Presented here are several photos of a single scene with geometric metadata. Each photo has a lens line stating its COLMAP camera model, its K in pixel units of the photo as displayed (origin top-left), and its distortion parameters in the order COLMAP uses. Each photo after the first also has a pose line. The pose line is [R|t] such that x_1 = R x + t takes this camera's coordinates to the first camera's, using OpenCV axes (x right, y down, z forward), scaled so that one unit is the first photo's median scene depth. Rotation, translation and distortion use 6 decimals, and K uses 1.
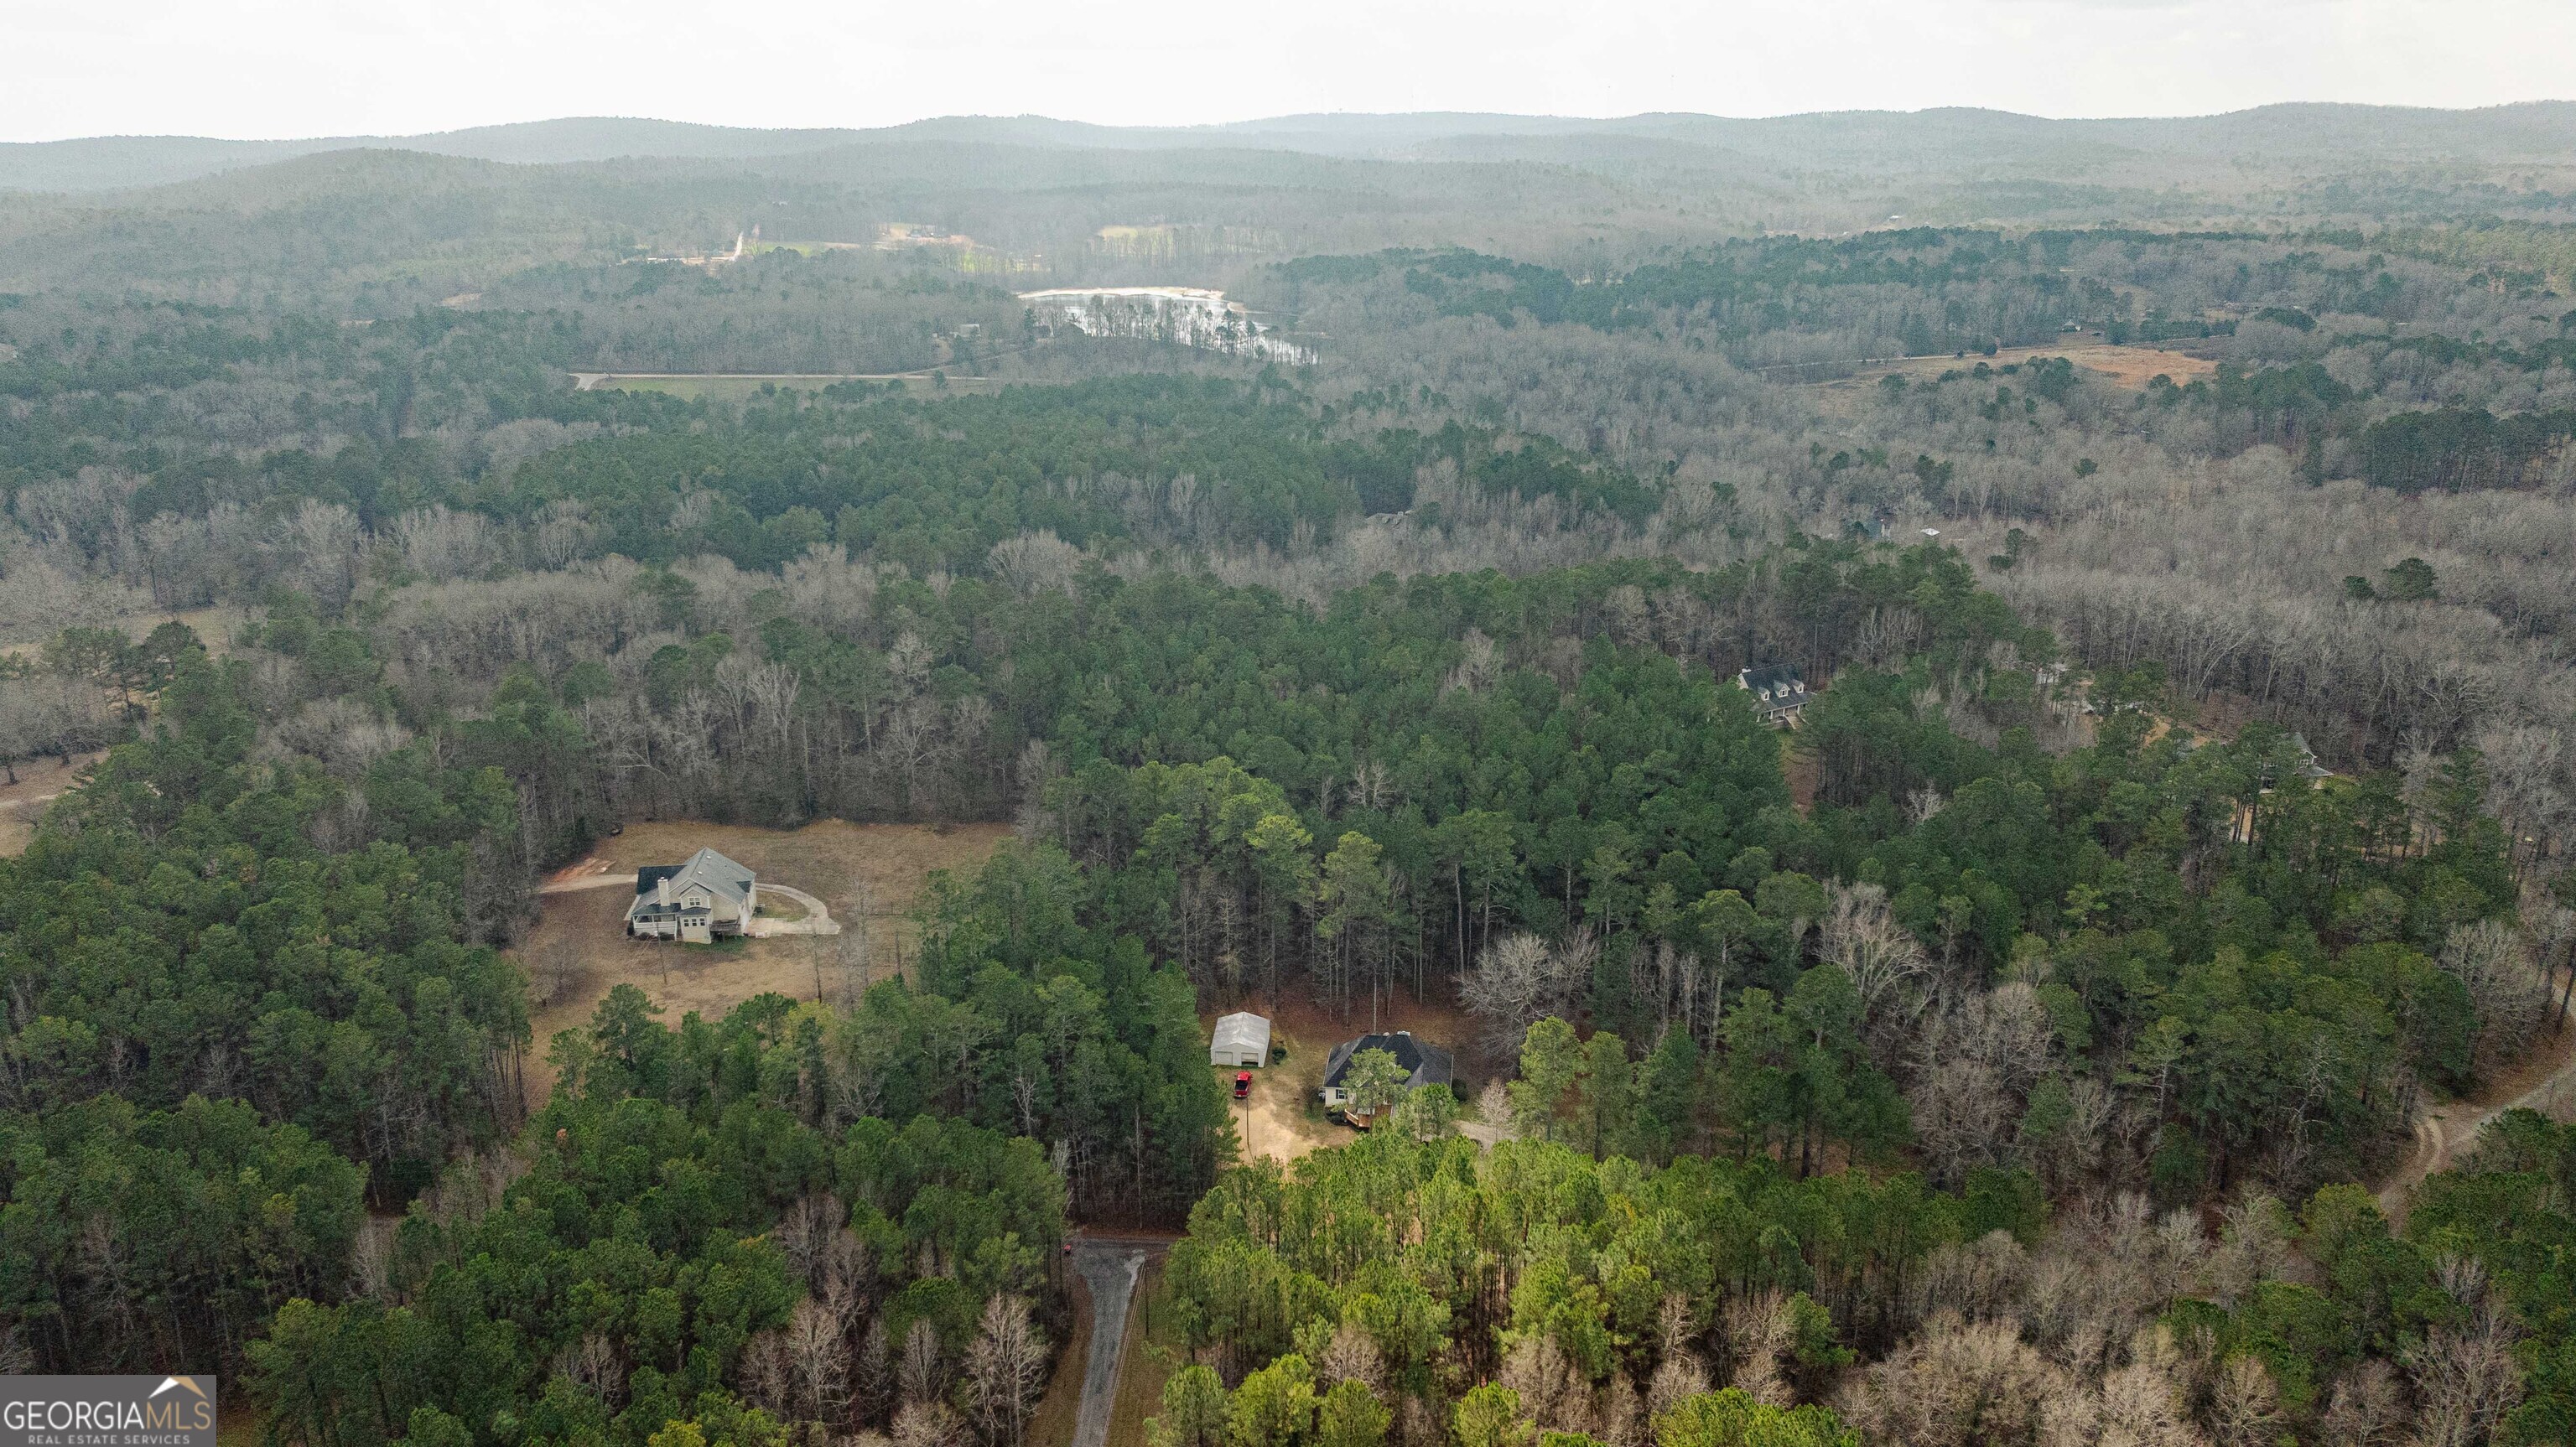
lens RADIAL K [[1809.9, 0, 1304.1], [0, 1809.9, 718.3], [0, 0, 1]] dist [-0.023682, 0.038669]
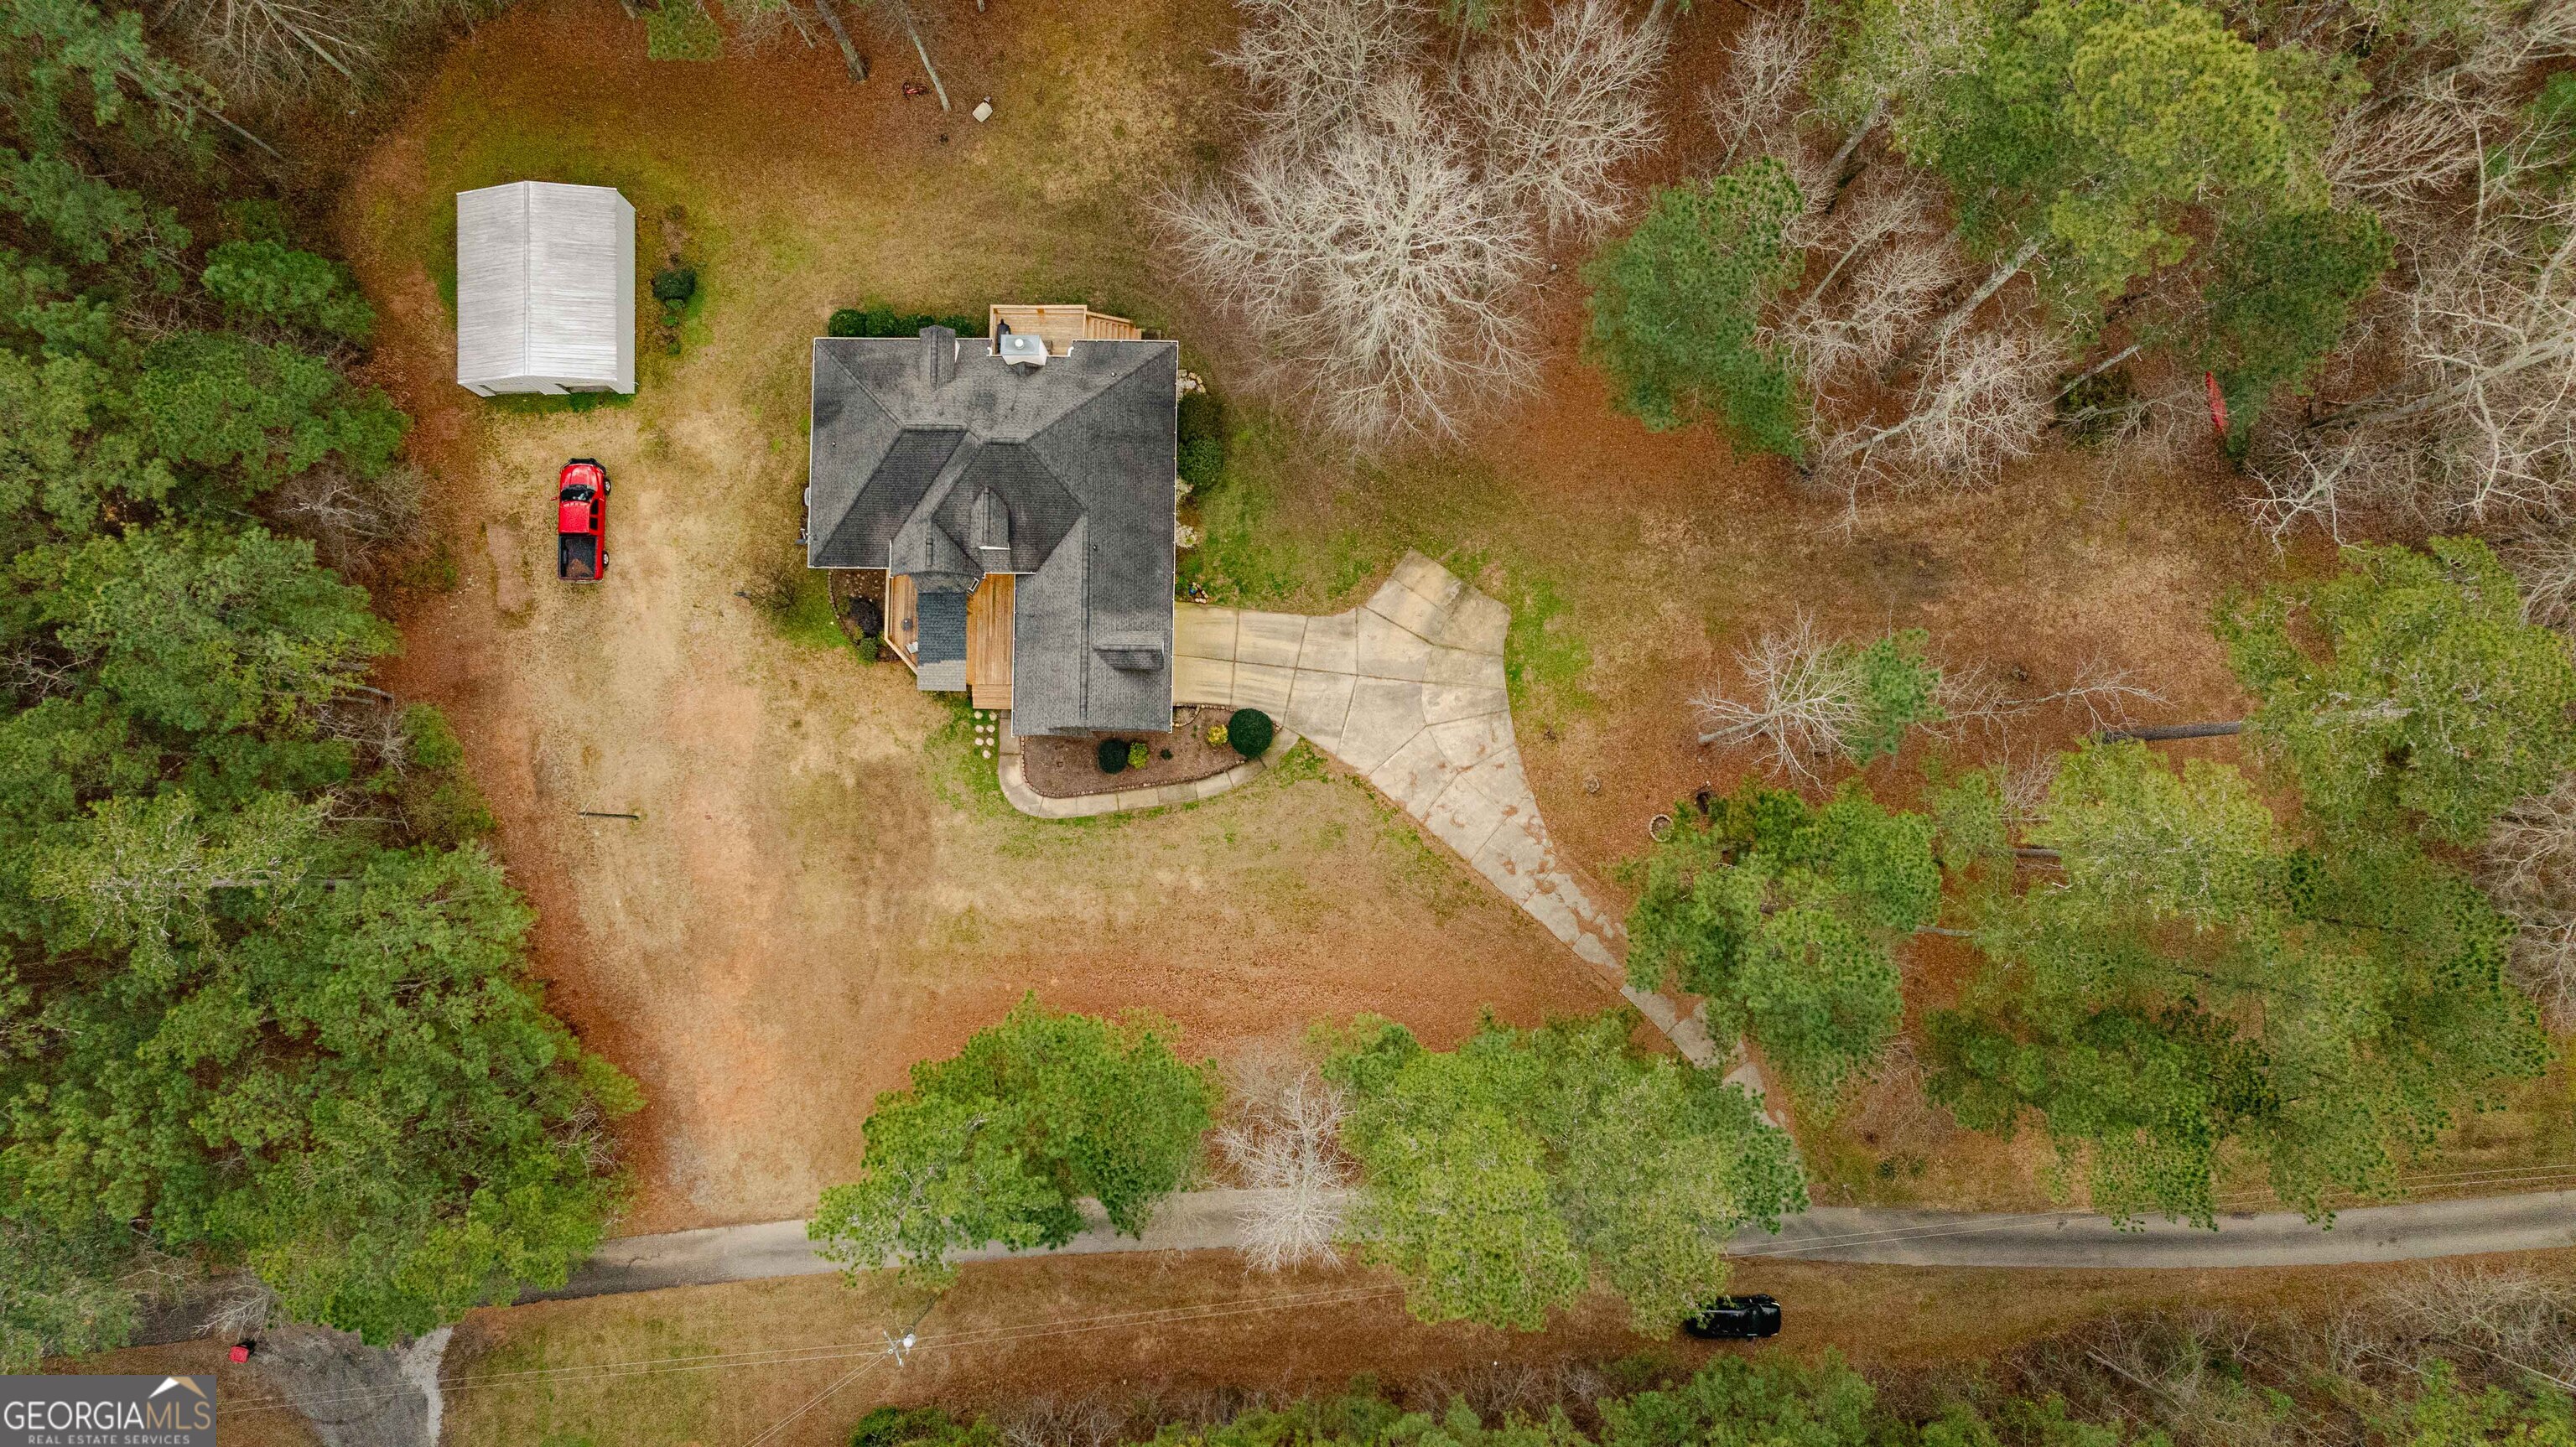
lens RADIAL K [[1809.9, 0, 1291.5], [0, 1809.9, 736.4], [0, 0, 1]] dist [-0.023682, 0.038669]
pose [[0.994586, -0.103734, 0.006166, 0.091877], [0.032002, 0.362196, 0.931552, -0.098753], [-0.098867, -0.926312, 0.363555, 0.788577]]
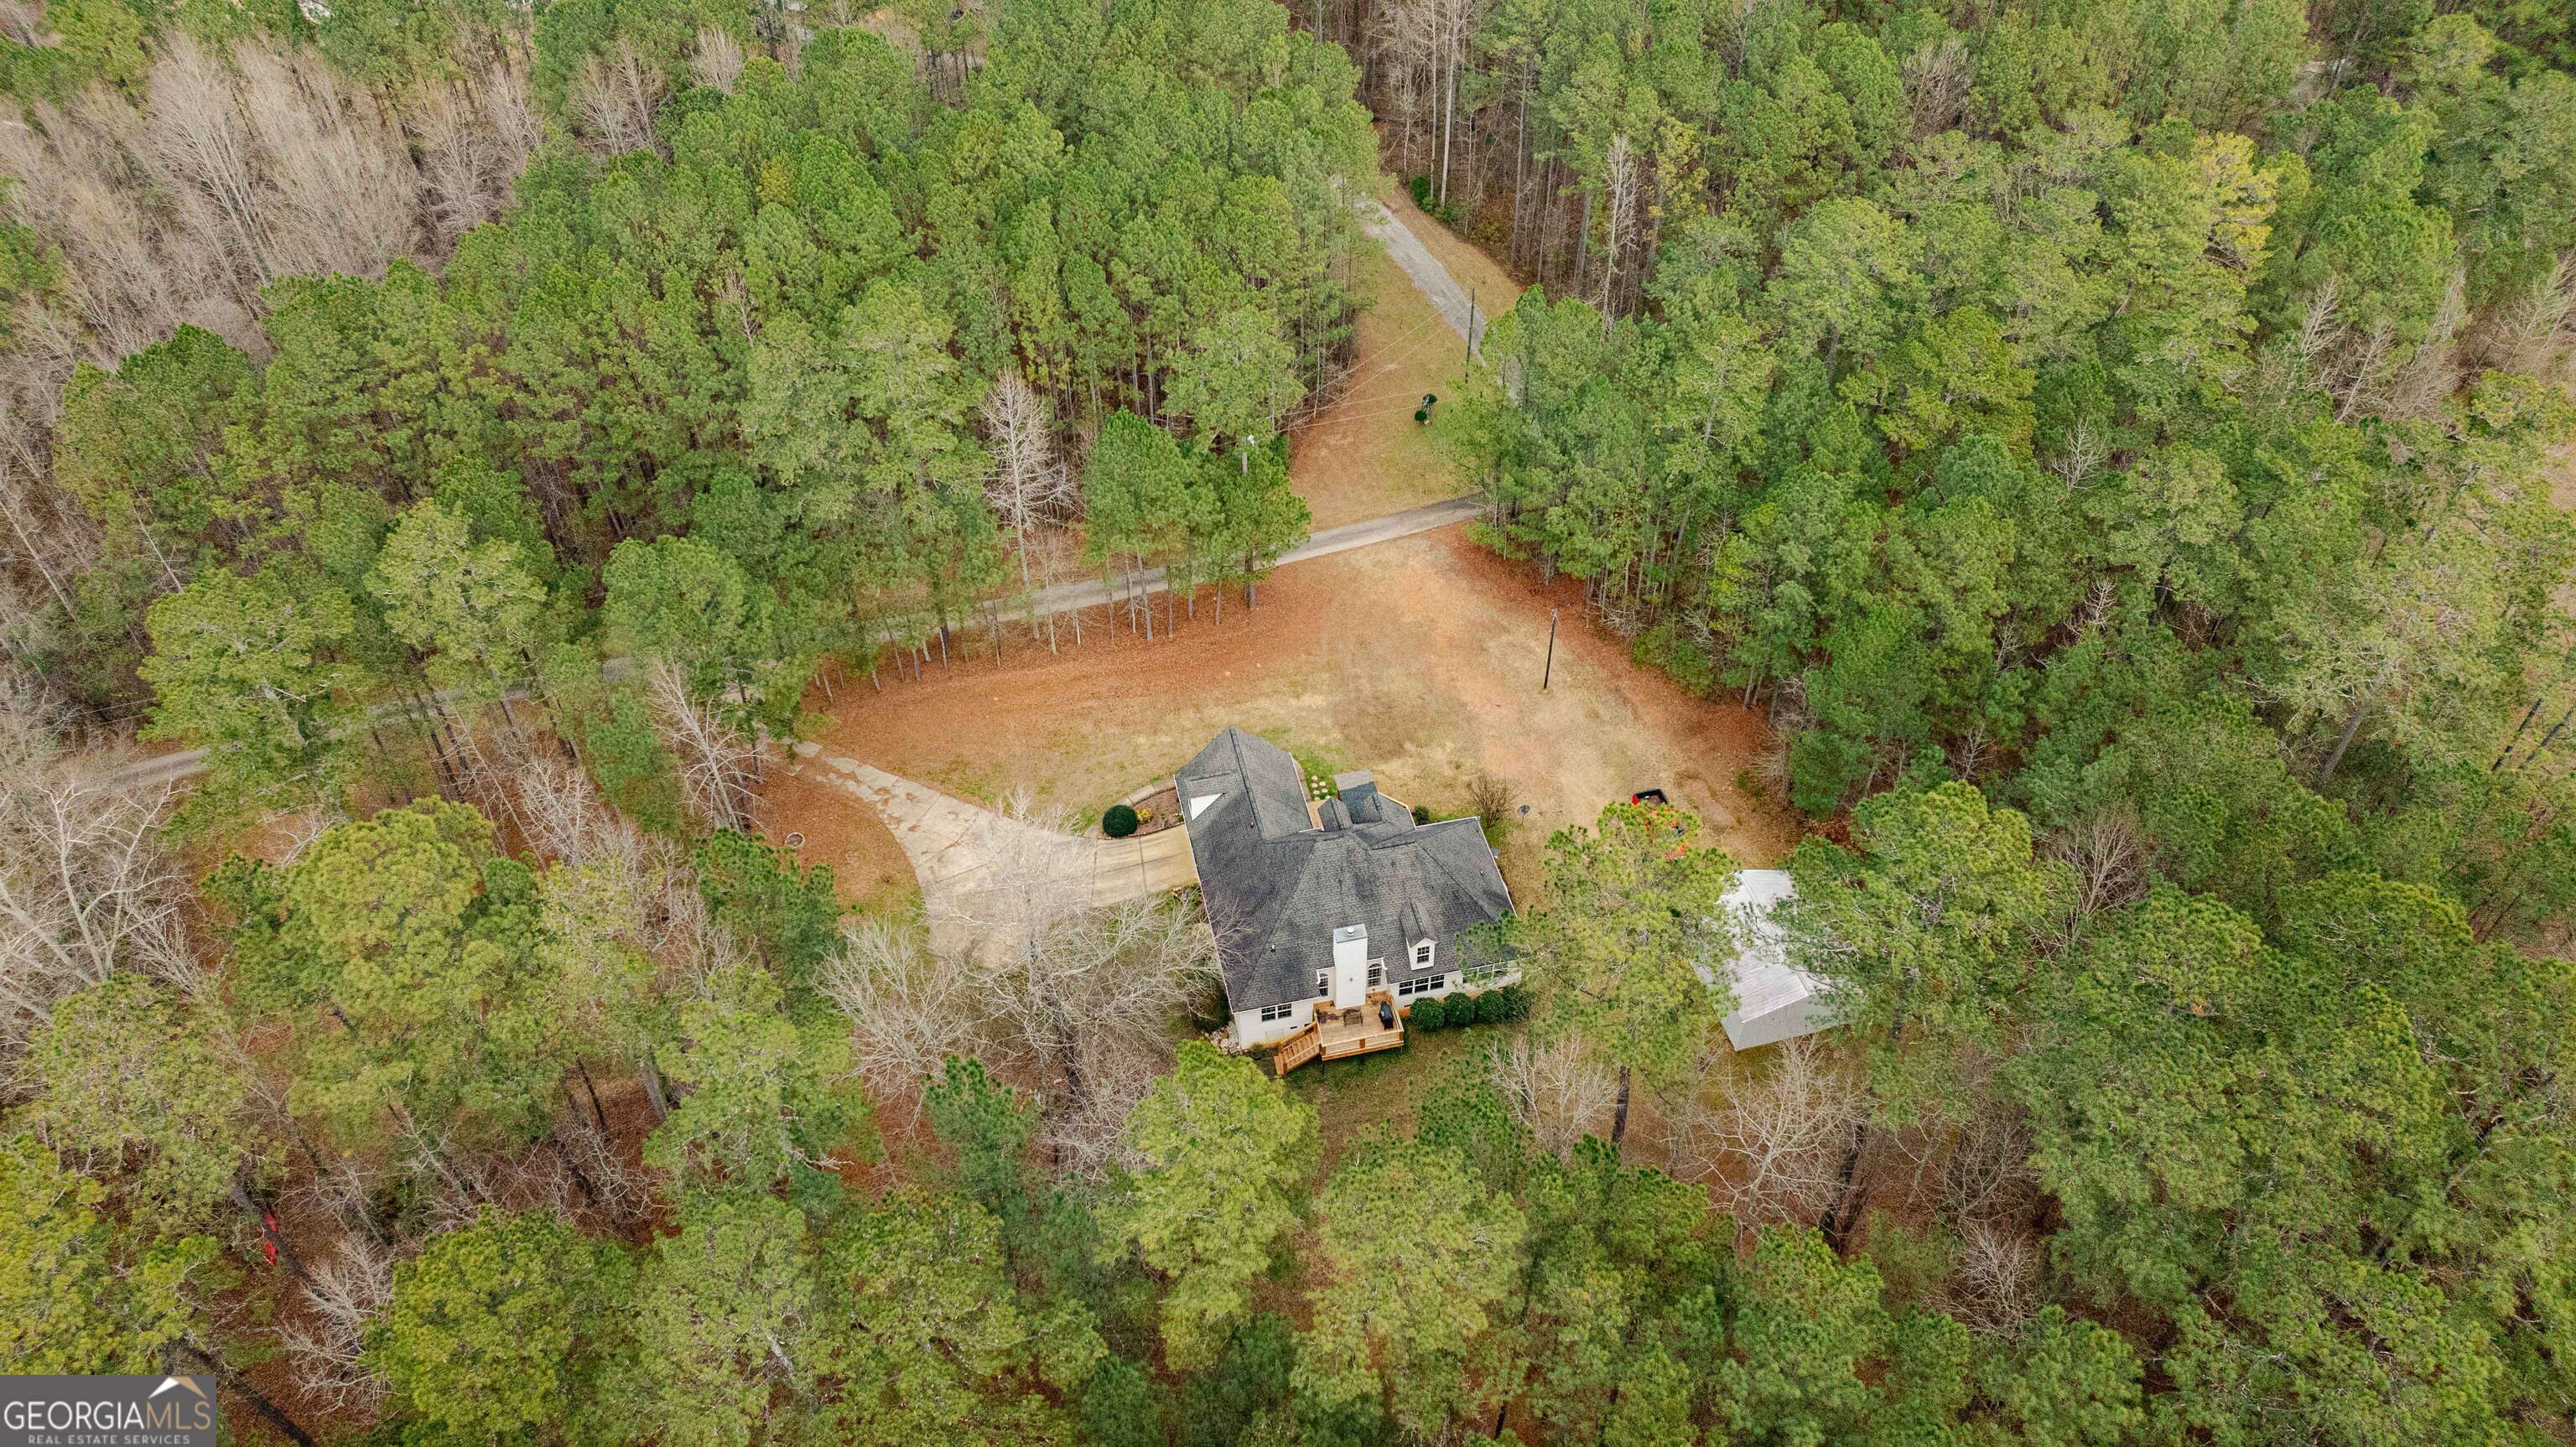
lens RADIAL K [[1809.9, 0, 1290.4], [0, 1809.9, 725.2], [0, 0, 1]] dist [-0.023682, 0.038669]
pose [[-0.942404, 0.240306, -0.232652, 0.143754], [-0.096967, 0.469410, 0.877640, -0.182960], [0.320111, 0.849651, -0.419072, 1.089413]]
